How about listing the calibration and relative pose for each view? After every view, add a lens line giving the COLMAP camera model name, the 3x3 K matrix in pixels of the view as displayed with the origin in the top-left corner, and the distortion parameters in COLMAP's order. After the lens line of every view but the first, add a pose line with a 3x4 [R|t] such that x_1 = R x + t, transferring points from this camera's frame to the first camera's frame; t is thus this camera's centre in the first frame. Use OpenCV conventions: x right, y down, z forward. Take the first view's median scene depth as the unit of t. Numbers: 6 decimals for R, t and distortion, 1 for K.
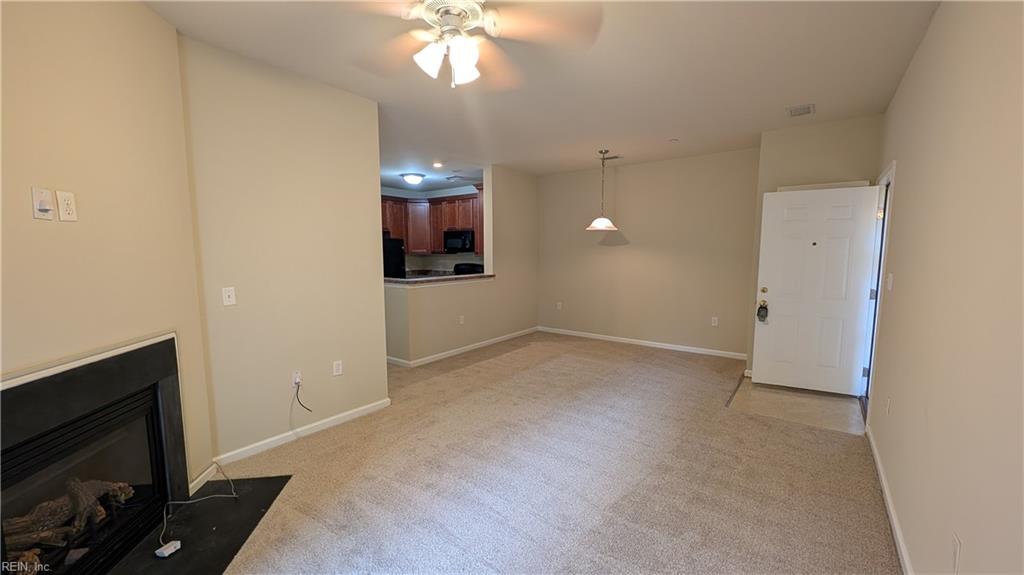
lens RADIAL K [[404.7, 0, 518.7], [0, 404.7, 292.6], [0, 0, 1]] dist [0.002586, -0.002665]
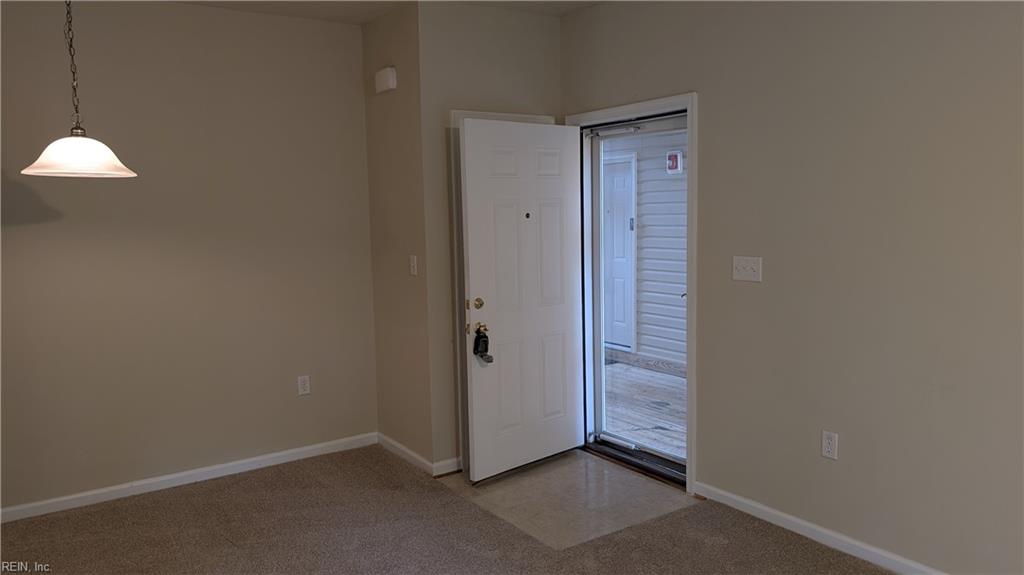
lens RADIAL K [[746.4, 0, 513.8], [0, 746.4, 290.3], [0, 0, 1]] dist [0.005503, -0.011828]
pose [[0.326136, -0.107564, 0.939183, -0.226221], [0.120507, 0.990130, 0.071552, -0.068284], [-0.937611, 0.089843, 0.335879, 0.497584]]
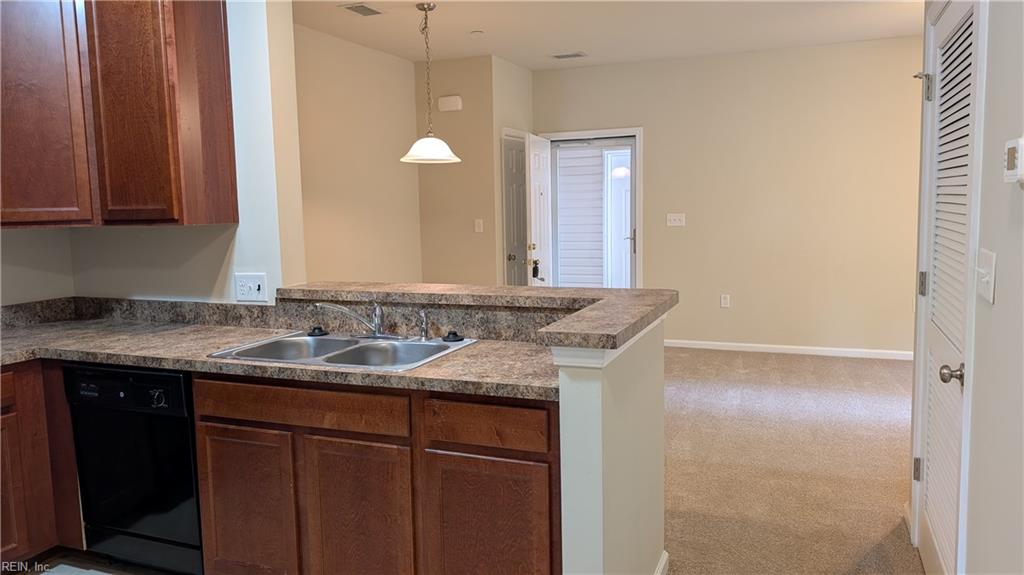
lens RADIAL K [[746.4, 0, 513.9], [0, 746.4, 286.1], [0, 0, 1]] dist [0.005503, -0.011828]
pose [[-0.245397, -0.102167, 0.964024, -0.732048], [0.123768, 0.982991, 0.135683, -0.112918], [-0.961489, 0.152612, -0.228578, 1.117277]]
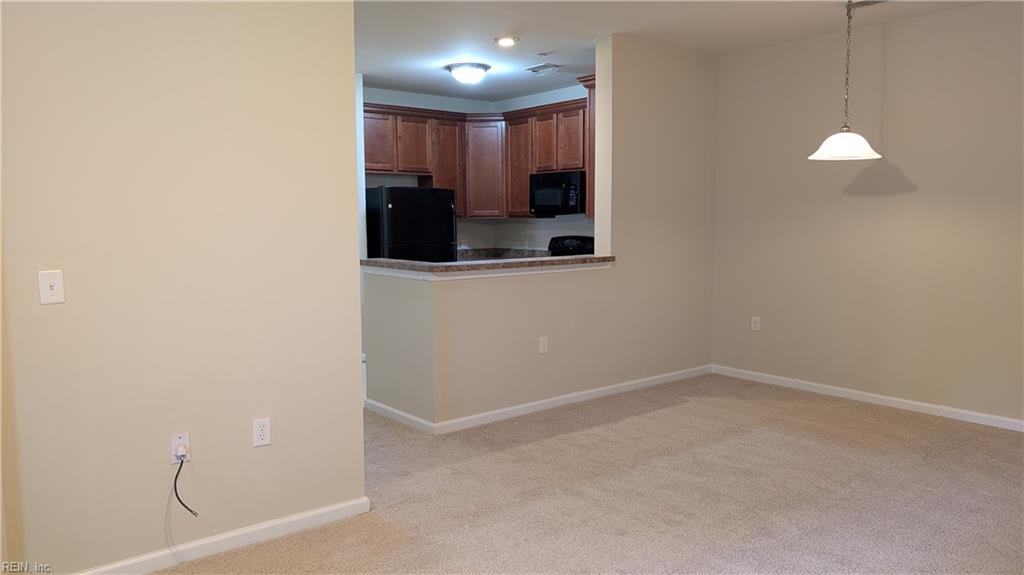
lens RADIAL K [[746.4, 0, 520.0], [0, 746.4, 282.6], [0, 0, 1]] dist [0.005503, -0.011828]
pose [[0.969502, 0.016221, -0.244545, 0.057526], [-0.020066, 0.999711, -0.013240, 0.002377], [0.244259, 0.017743, 0.969548, 0.095883]]
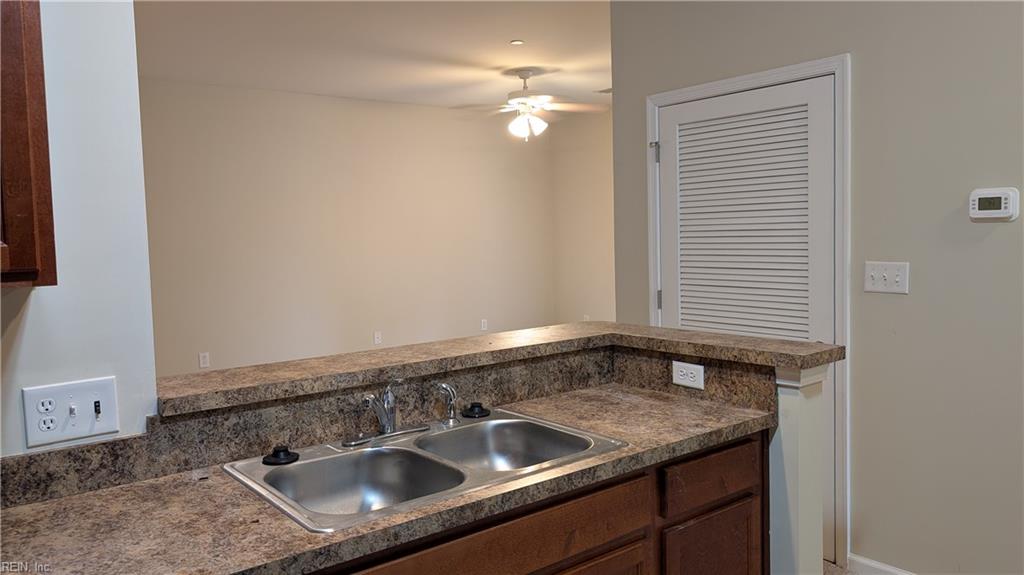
lens RADIAL K [[746.4, 0, 513.2], [0, 746.4, 286.4], [0, 0, 1]] dist [0.005503, -0.011828]
pose [[-0.965184, 0.008718, 0.261427, -0.331021], [0.054957, 0.983895, 0.170090, -0.145610], [-0.255734, 0.178536, -0.950119, 1.417900]]
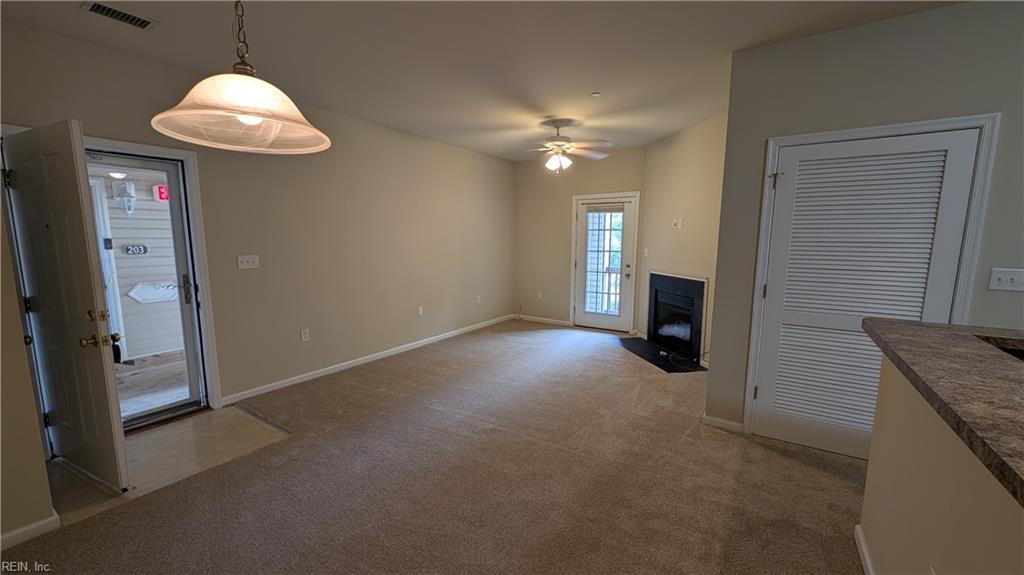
lens RADIAL K [[404.7, 0, 509.5], [0, 404.7, 293.6], [0, 0, 1]] dist [0.002586, -0.002665]
pose [[-0.998827, 0.004838, -0.048179, 0.080787], [-0.006798, 0.971132, 0.238445, -0.125204], [0.047942, 0.238493, -0.969960, 1.205121]]
